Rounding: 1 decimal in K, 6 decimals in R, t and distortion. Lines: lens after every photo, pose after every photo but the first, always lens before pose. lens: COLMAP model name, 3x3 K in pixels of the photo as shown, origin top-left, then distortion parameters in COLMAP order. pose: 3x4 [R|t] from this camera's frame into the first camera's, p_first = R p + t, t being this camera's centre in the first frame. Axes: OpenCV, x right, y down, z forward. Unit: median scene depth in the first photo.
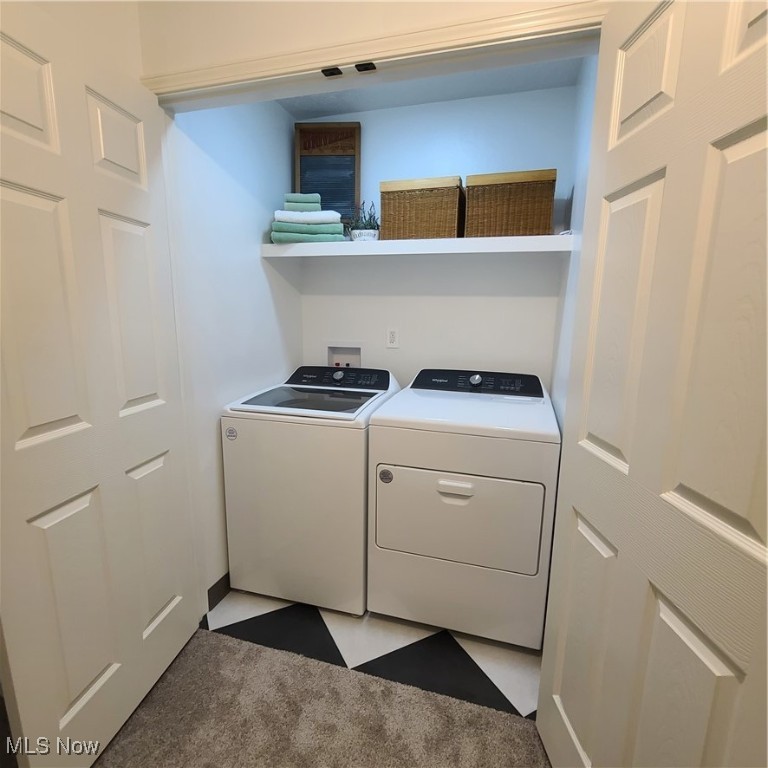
lens RADIAL K [[418.5, 0, 393.0], [0, 418.5, 389.0], [0, 0, 1]] dist [0.000649, -0.001923]
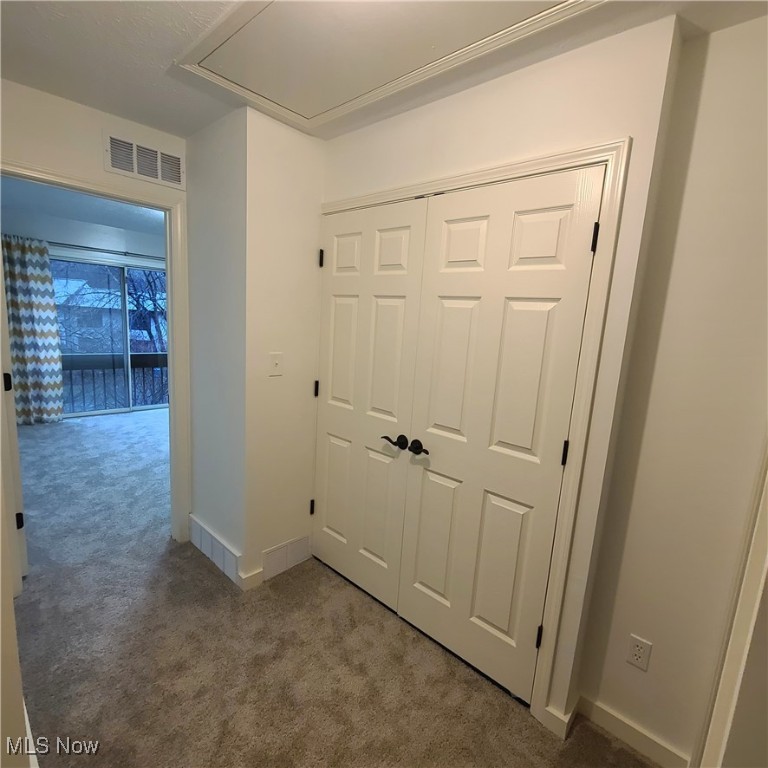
lens RADIAL K [[418.5, 0, 393.0], [0, 418.5, 389.0], [0, 0, 1]] dist [0.000649, -0.001923]
pose [[0.896405, 0.114160, -0.428282, 0.319278], [-0.130288, 0.991440, -0.008424, -0.038778], [0.423654, 0.063351, 0.903606, -0.232451]]
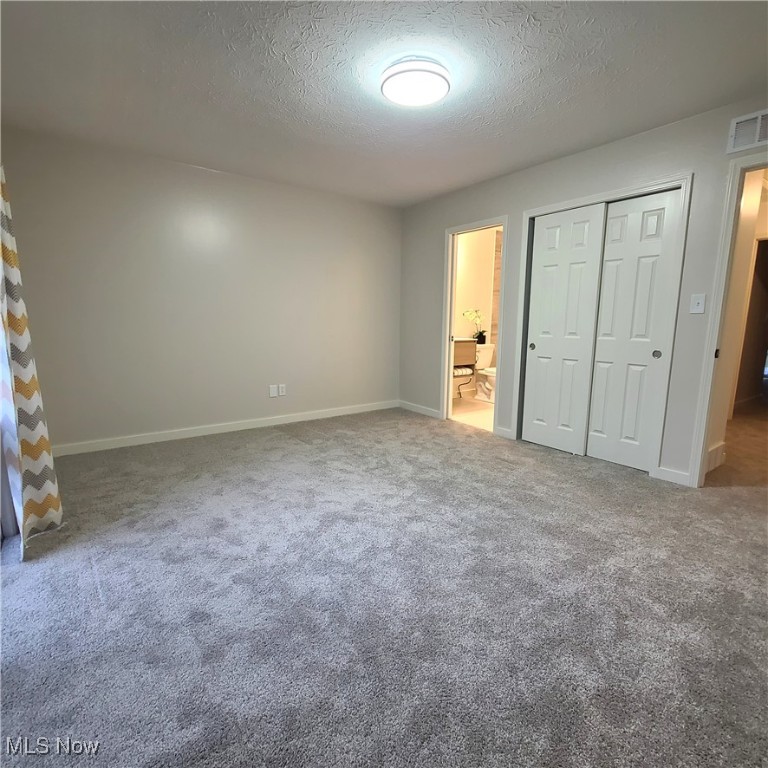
lens RADIAL K [[418.5, 0, 393.0], [0, 418.5, 389.0], [0, 0, 1]] dist [0.000649, -0.001923]
pose [[0.595940, -0.145812, 0.789680, -2.729200], [0.148981, 0.986380, 0.069702, -0.060088], [-0.789088, 0.076109, 0.609547, 0.739510]]
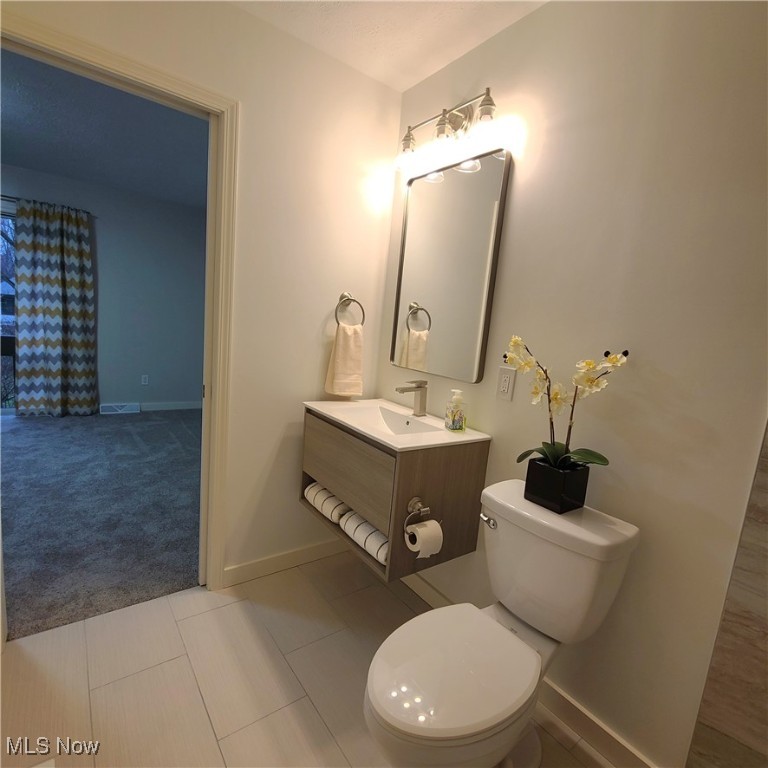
lens RADIAL K [[418.5, 0, 393.0], [0, 418.5, 389.0], [0, 0, 1]] dist [0.000649, -0.001923]
pose [[0.805658, 0.146687, -0.573932, 0.348533], [-0.187329, 0.982225, -0.011924, -0.208773], [0.561981, 0.117121, 0.818816, 1.372824]]
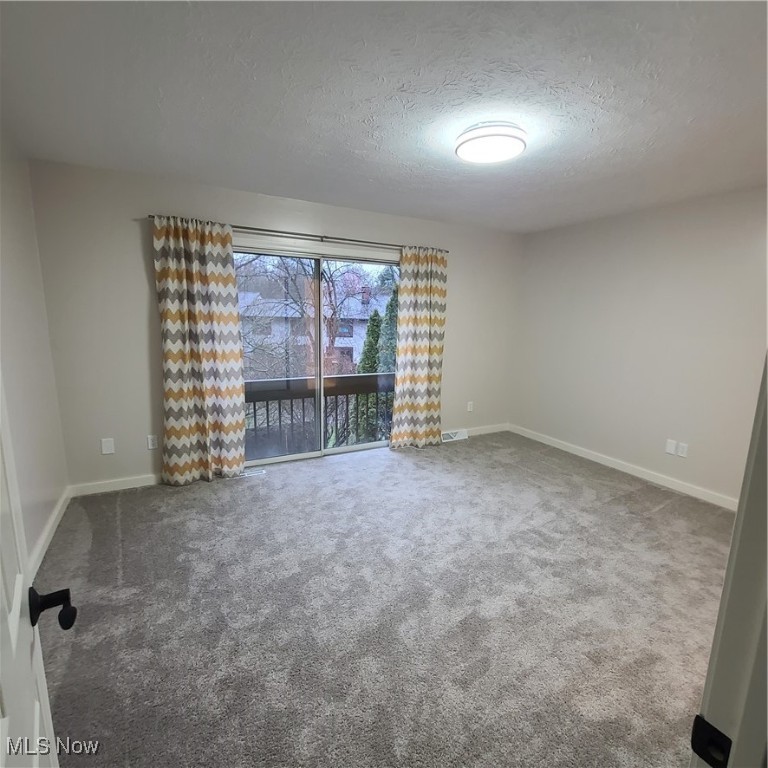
lens RADIAL K [[418.5, 0, 393.0], [0, 418.5, 389.0], [0, 0, 1]] dist [0.000649, -0.001923]
pose [[0.715863, 0.126393, -0.686706, -0.925169], [-0.140946, 0.989392, 0.035175, -0.142032], [0.683868, 0.071608, 0.726084, 0.334398]]
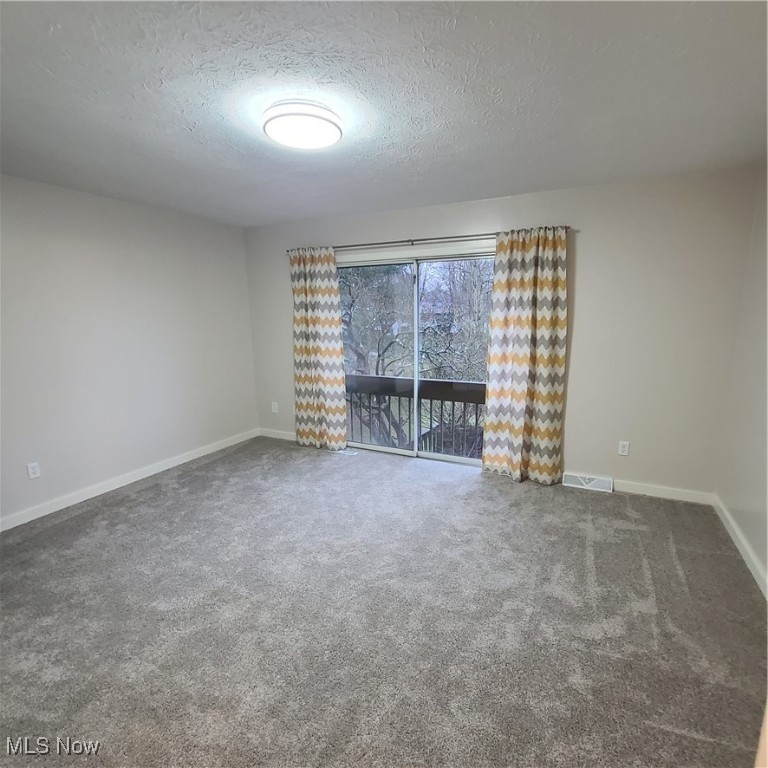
lens RADIAL K [[418.5, 0, 393.0], [0, 418.5, 389.0], [0, 0, 1]] dist [0.000649, -0.001923]
pose [[-0.157726, 0.166407, -0.973361, -0.518750], [-0.174835, 0.965421, 0.193380, -0.430205], [0.971882, 0.200679, -0.123178, 1.833039]]
